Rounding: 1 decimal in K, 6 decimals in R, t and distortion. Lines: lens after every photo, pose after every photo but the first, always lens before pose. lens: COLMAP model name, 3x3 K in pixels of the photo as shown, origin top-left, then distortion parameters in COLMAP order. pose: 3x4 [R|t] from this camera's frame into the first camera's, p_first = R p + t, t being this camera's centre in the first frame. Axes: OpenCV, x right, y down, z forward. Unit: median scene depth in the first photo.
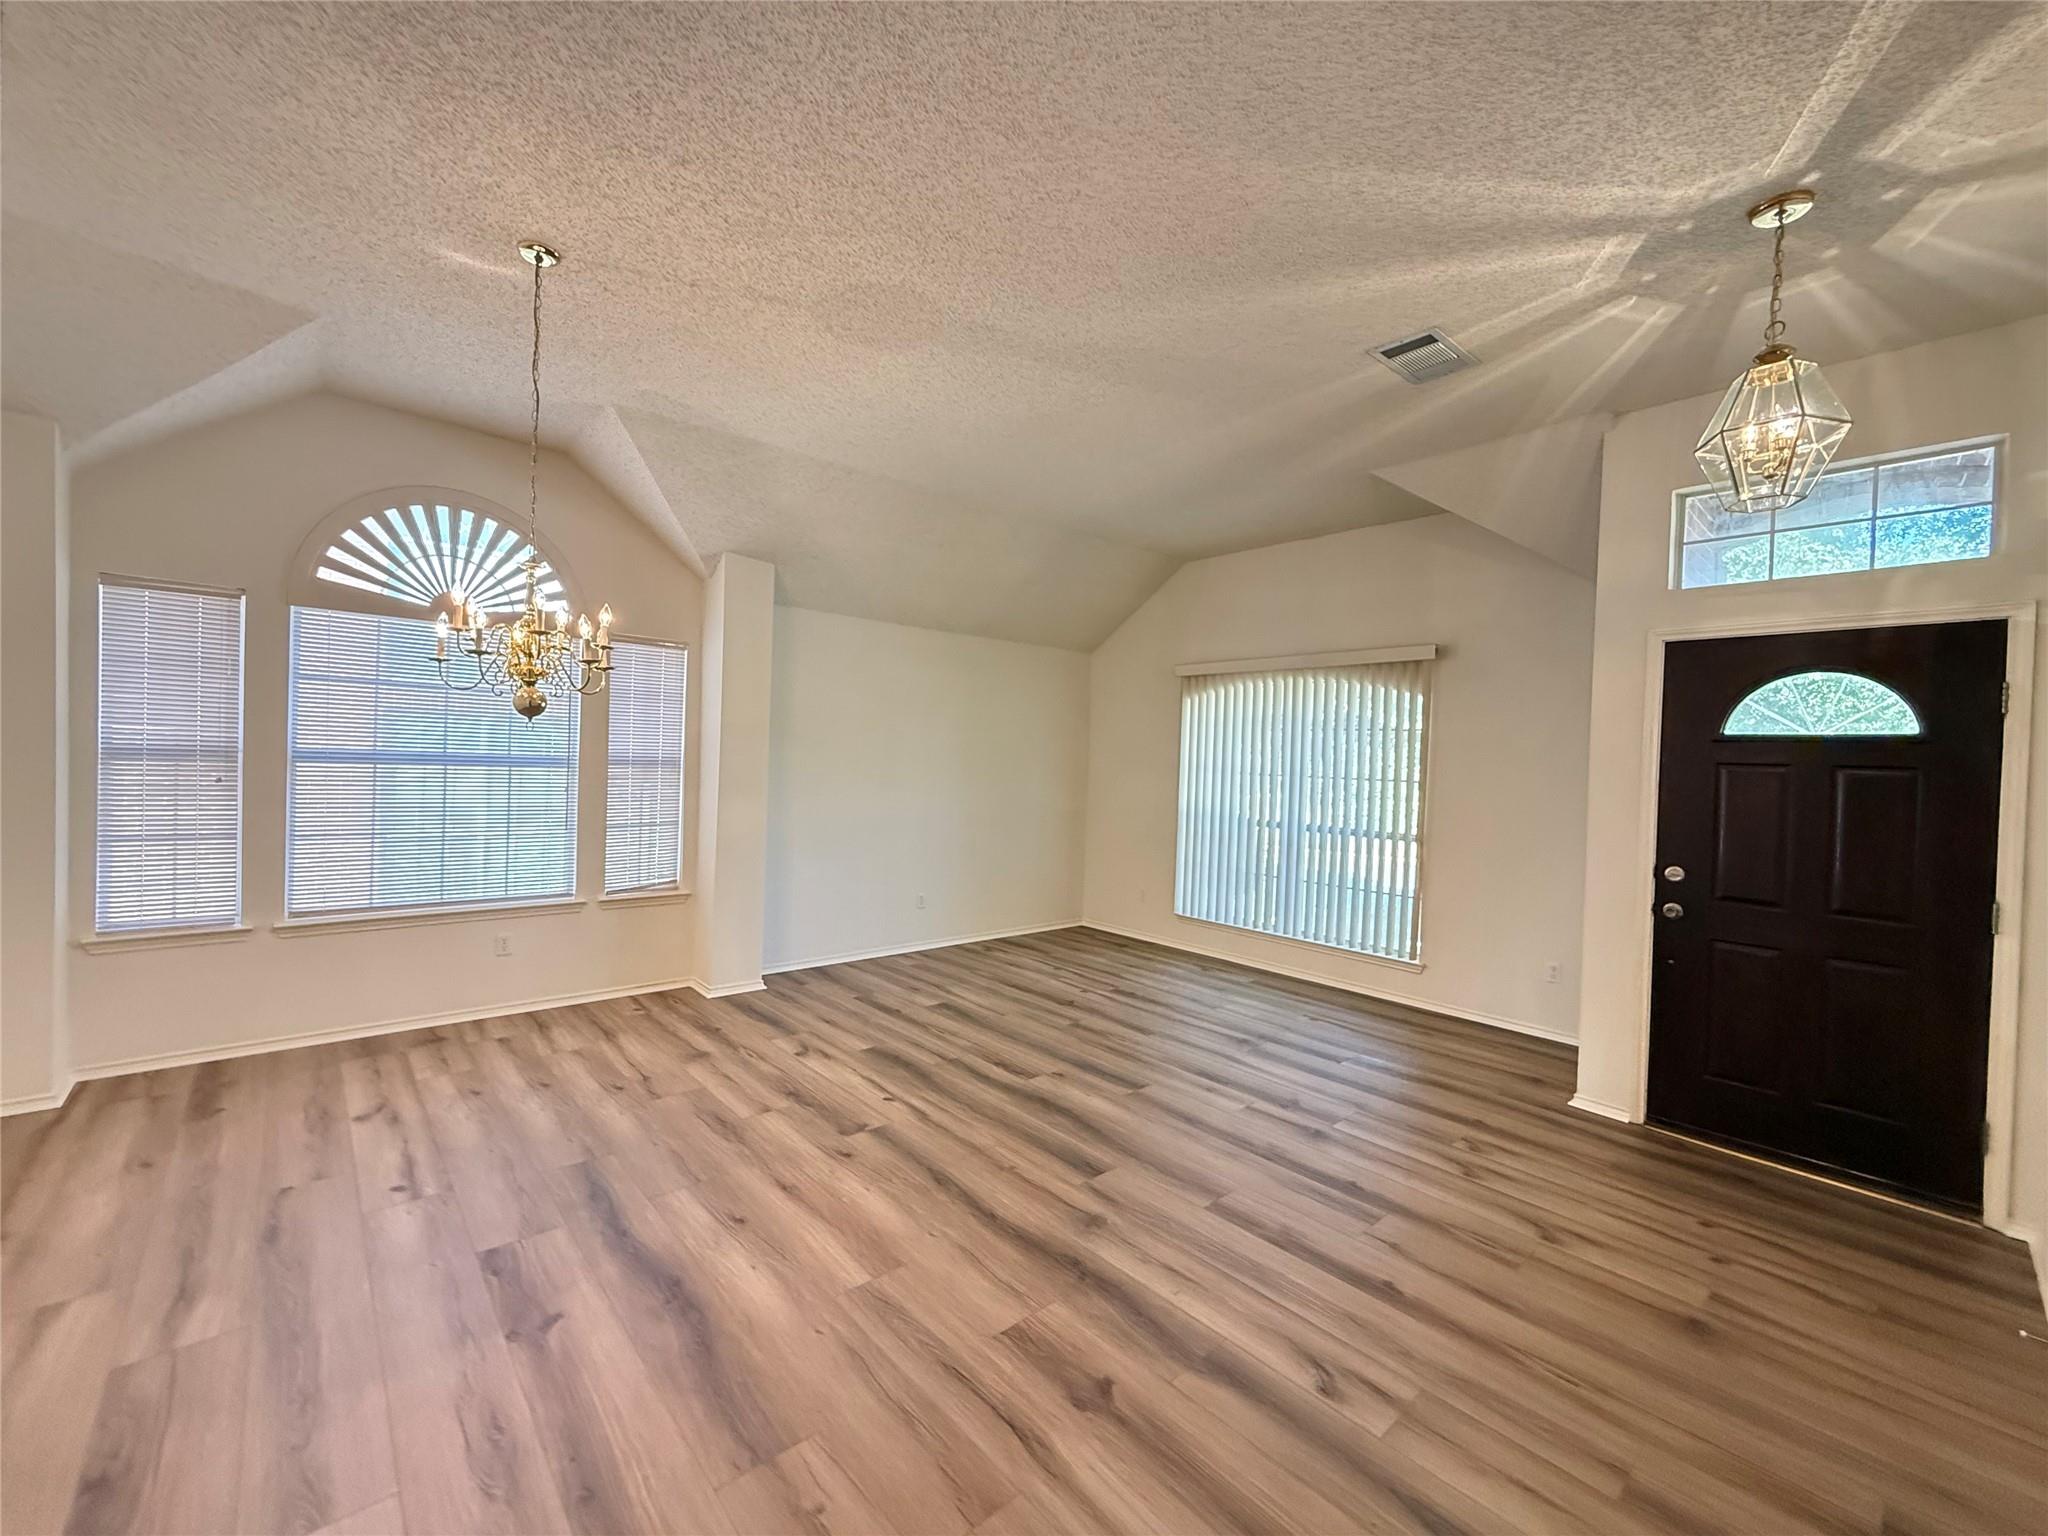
lens RADIAL K [[819.8, 0, 1017.6], [0, 819.8, 769.9], [0, 0, 1]] dist [-0.002048, -0.000281]
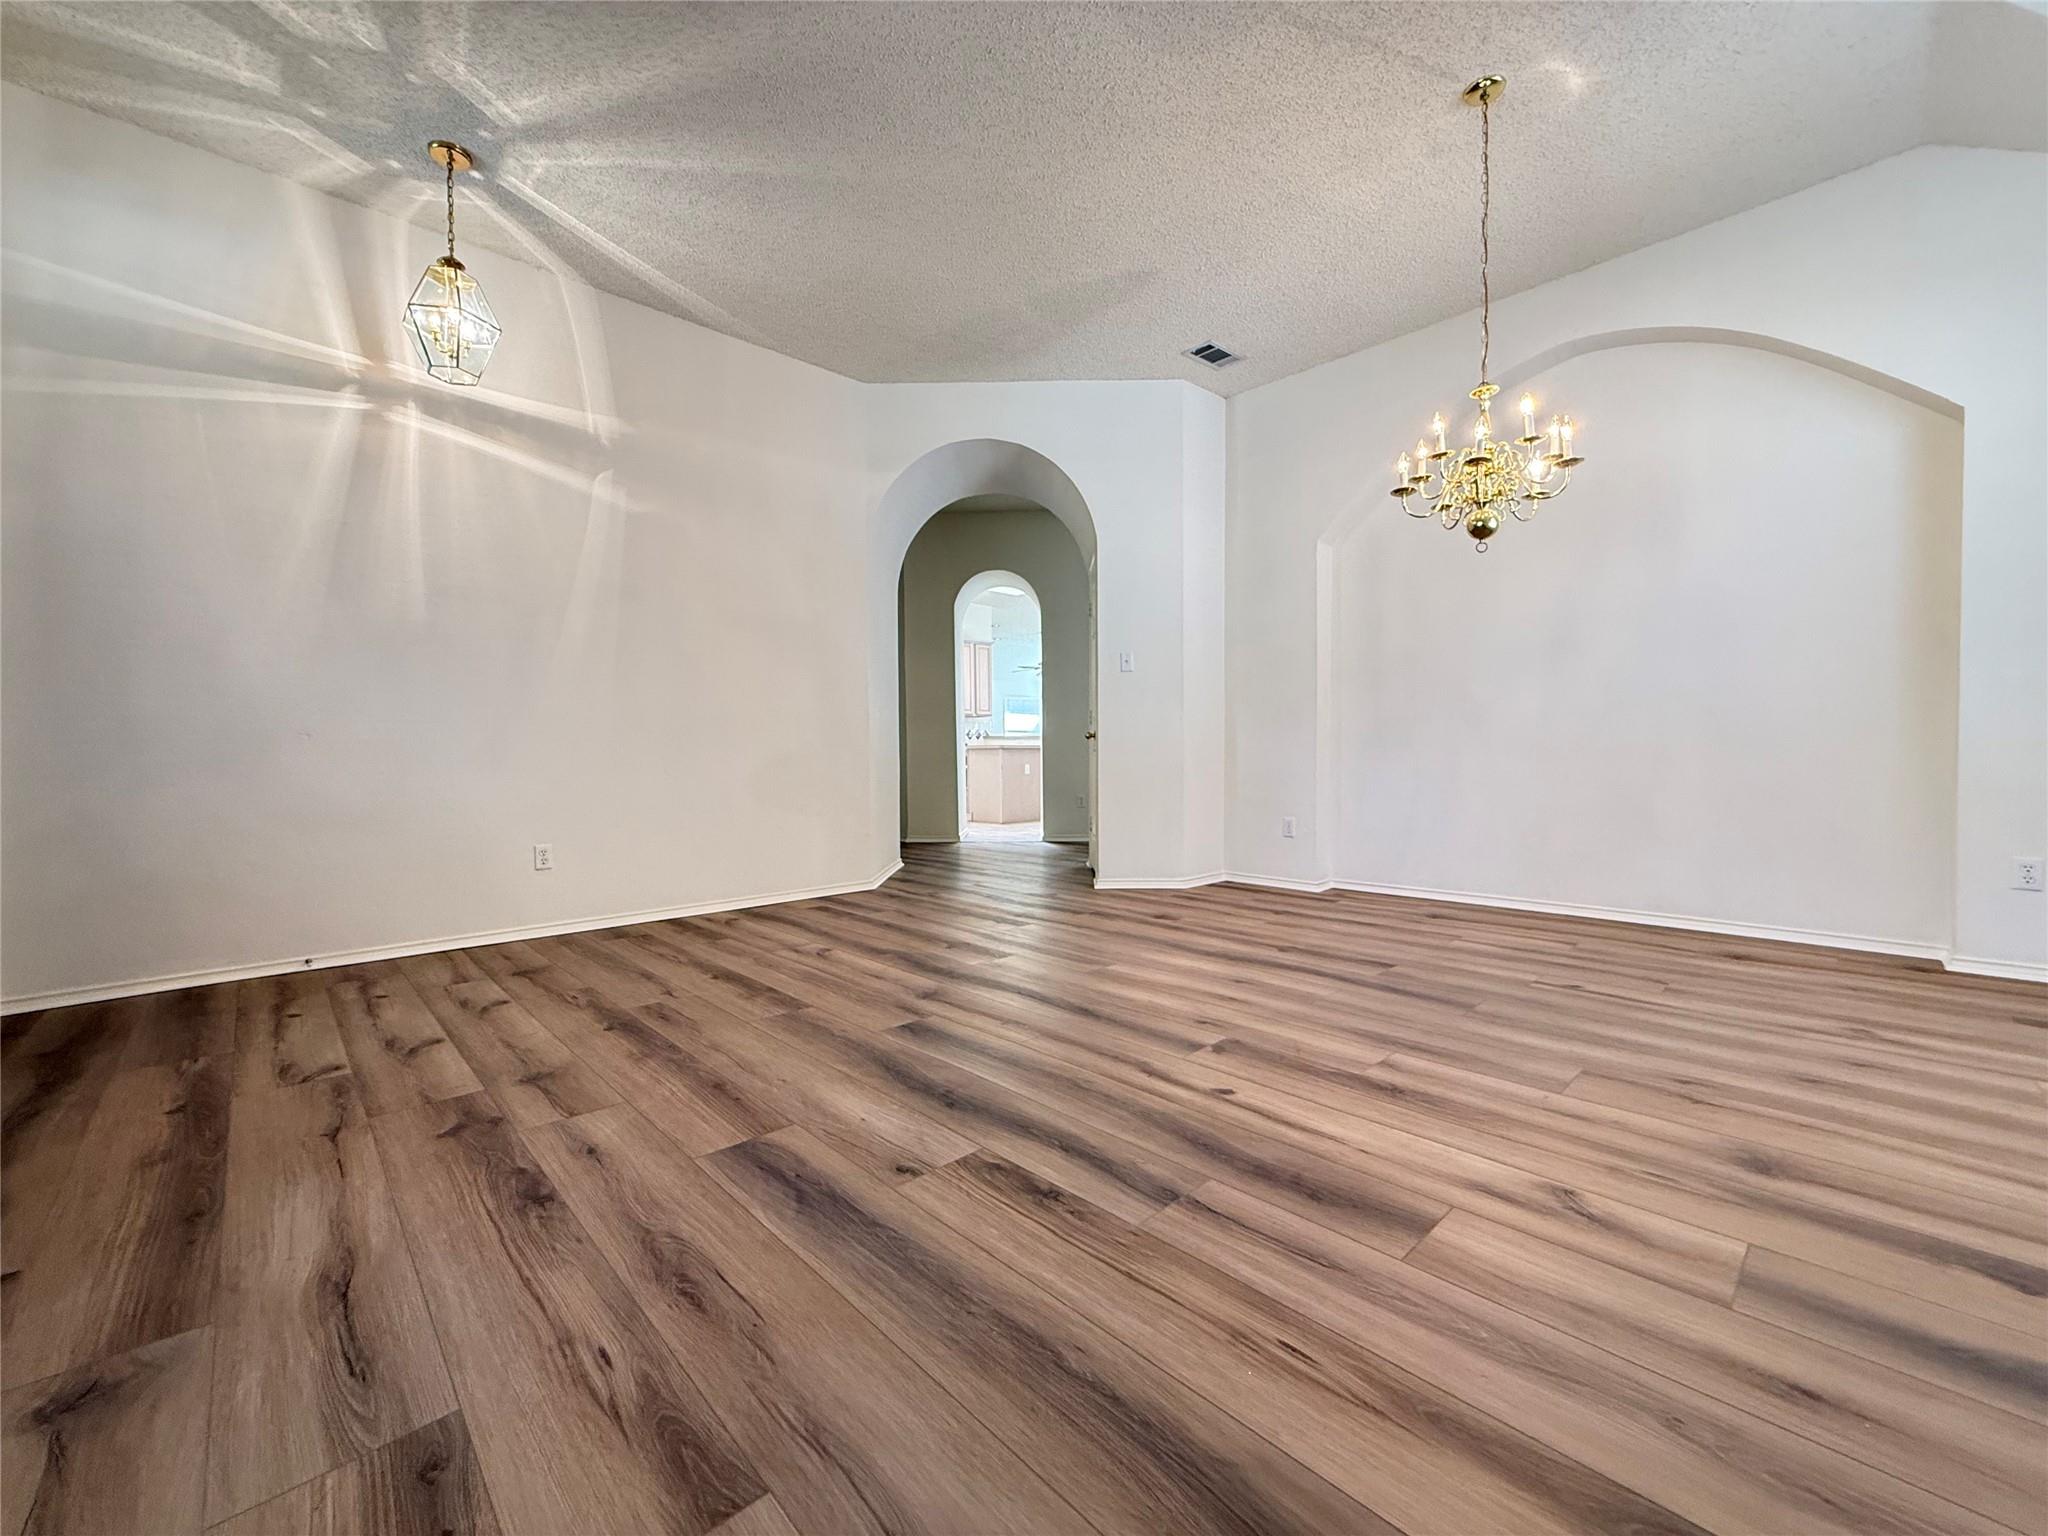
lens RADIAL K [[819.8, 0, 1017.6], [0, 819.8, 769.9], [0, 0, 1]] dist [-0.002048, -0.000281]
pose [[-0.999232, -0.026158, -0.029164, 0.010367], [-0.027274, 0.998885, 0.038540, 0.164203], [0.028123, 0.039306, -0.998831, 1.623767]]
